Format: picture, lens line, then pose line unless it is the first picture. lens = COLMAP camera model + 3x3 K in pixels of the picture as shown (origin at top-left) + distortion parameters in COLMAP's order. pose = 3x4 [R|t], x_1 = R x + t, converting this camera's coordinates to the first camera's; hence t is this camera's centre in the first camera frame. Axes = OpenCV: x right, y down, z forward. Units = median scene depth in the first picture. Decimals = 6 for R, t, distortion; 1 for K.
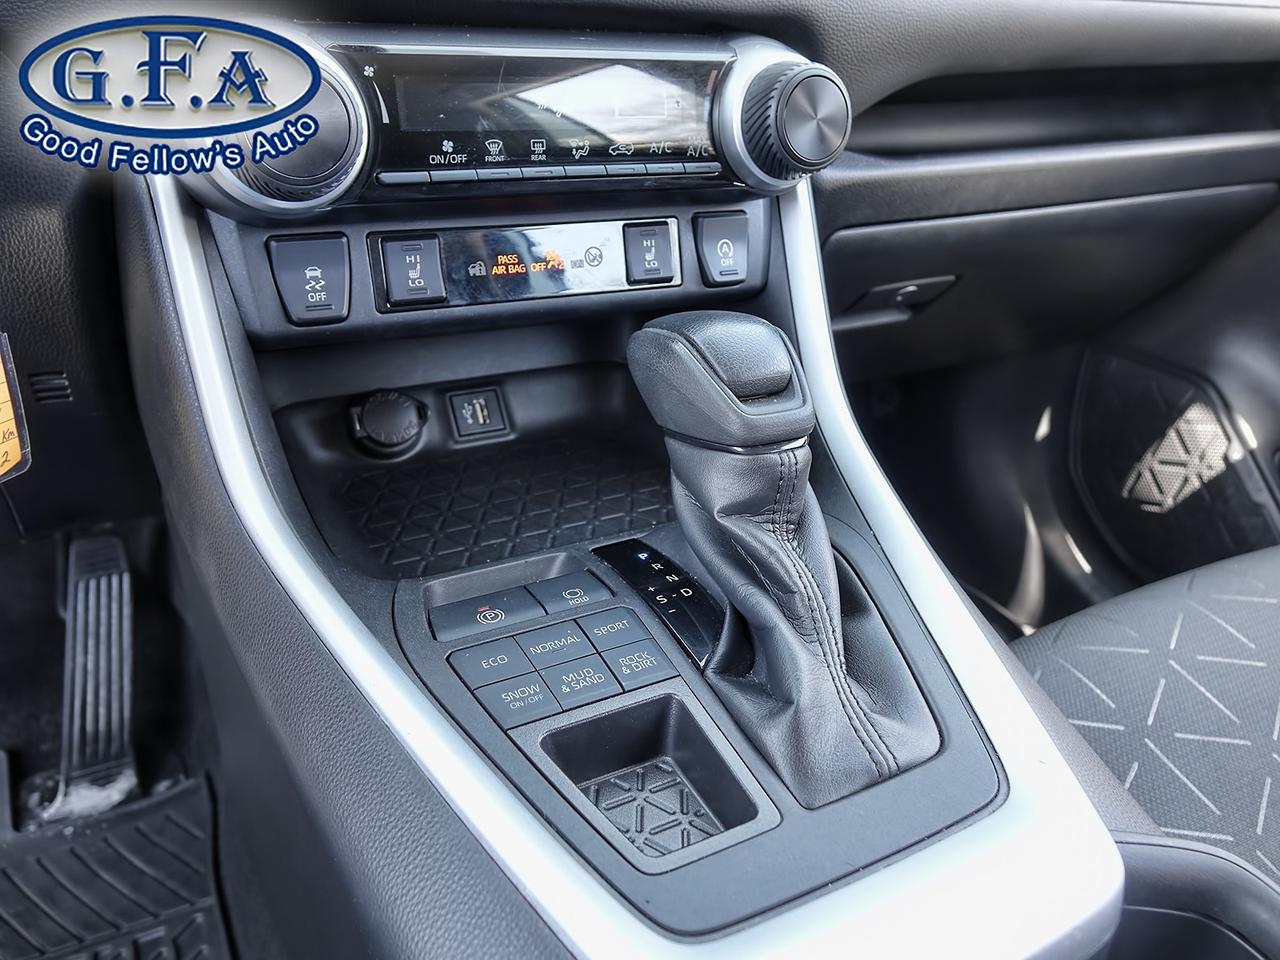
lens RADIAL K [[976.2, 0, 637.3], [0, 976.2, 475.3], [0, 0, 1]] dist [-0.005455, 0.003806]
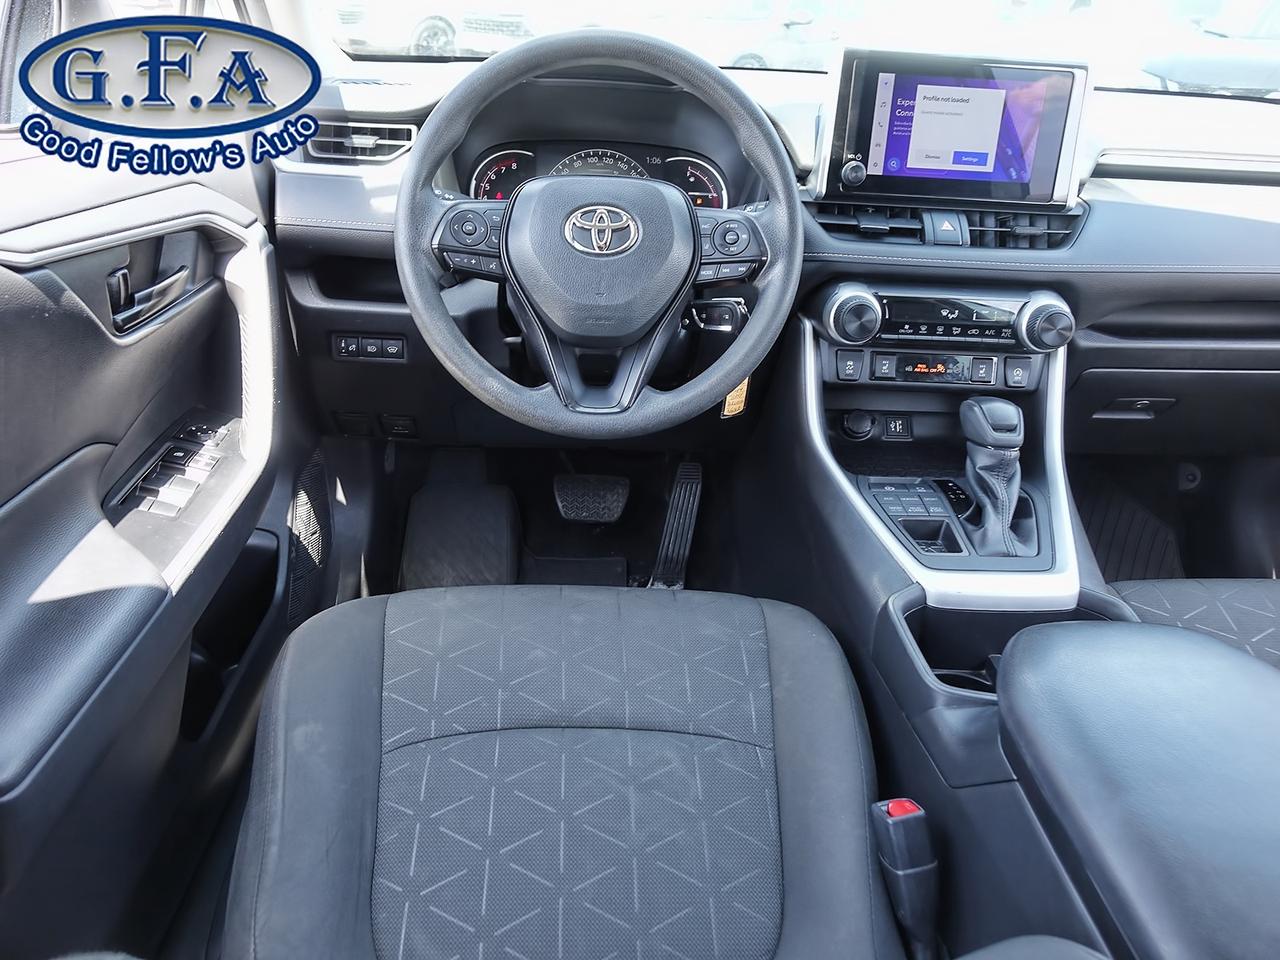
lens RADIAL K [[976.2, 0, 637.8], [0, 976.2, 474.7], [0, 0, 1]] dist [-0.005455, 0.003806]
pose [[0.899697, 0.181818, -0.396847, 0.290010], [-0.199330, 0.979928, -0.002945, 0.235450], [0.388346, 0.081753, 0.917880, -1.771171]]
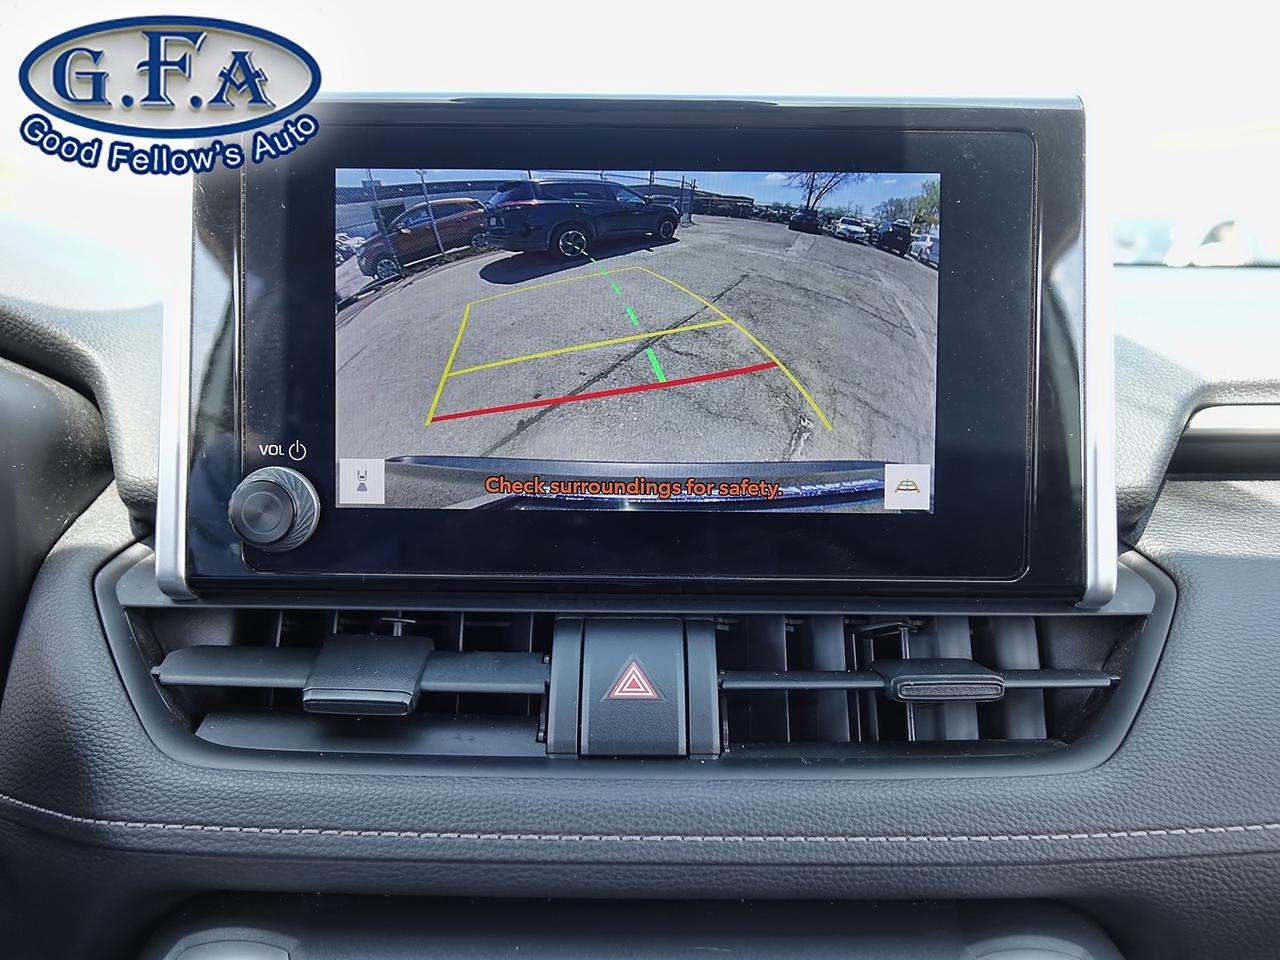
lens RADIAL K [[1209.5, 0, 641.7], [0, 1209.5, 473.8], [0, 0, 1]] dist [0.033828, -0.004787]
pose [[0.874150, 0.021883, -0.485163, 0.300905], [-0.177496, 0.944271, -0.277215, -0.519132], [0.452059, 0.328442, 0.829318, 0.202016]]
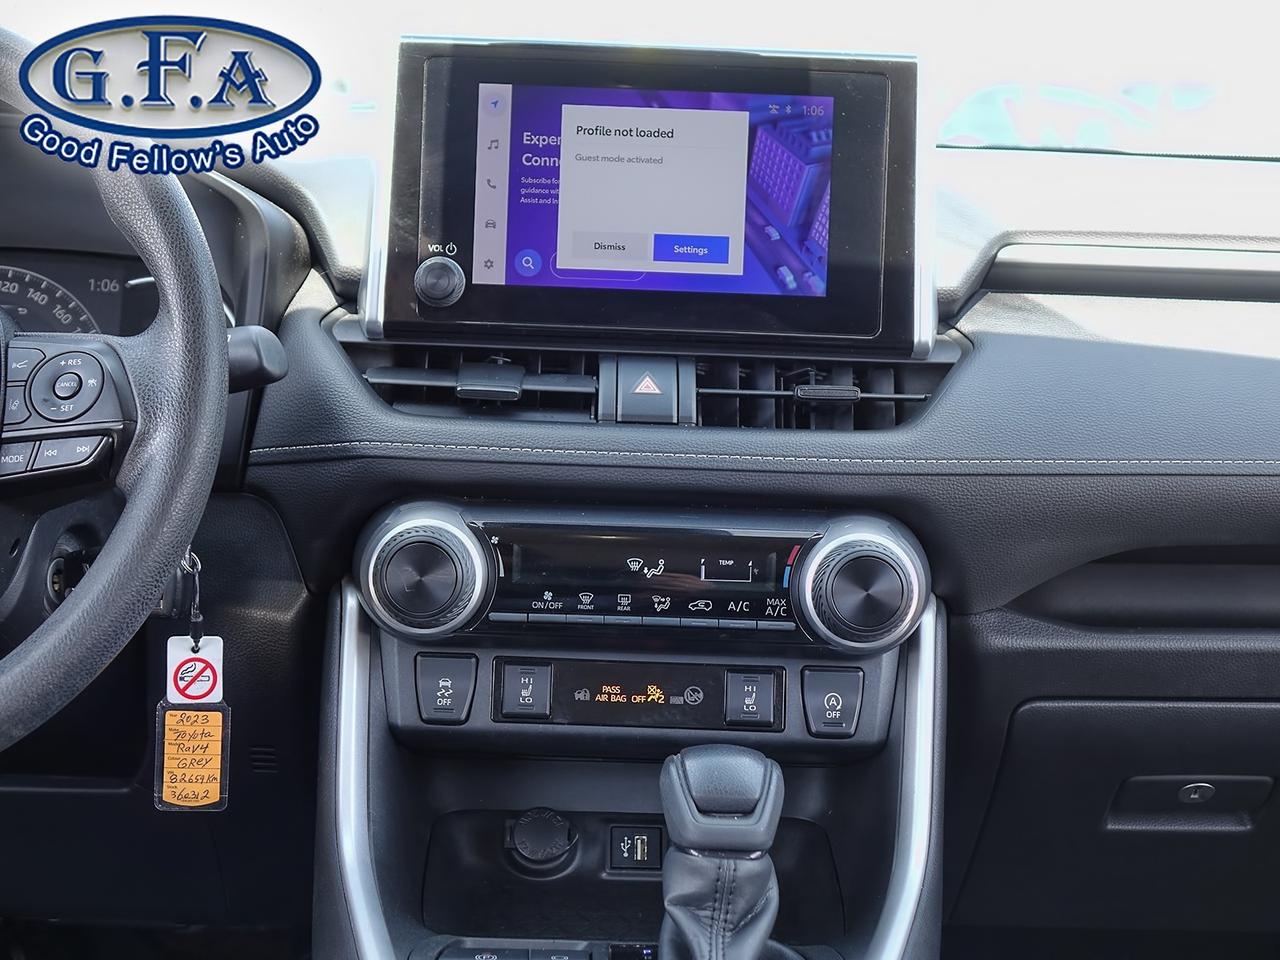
lens RADIAL K [[2160.0, 0, 621.6], [0, 2160.0, 473.1], [0, 0, 1]] dist [-0.011261, 0.000000]
pose [[0.883216, 0.041711, -0.467108, 1.135619], [-0.196683, 0.937151, -0.288207, 0.291183], [0.425730, 0.346421, 0.835911, -1.301332]]
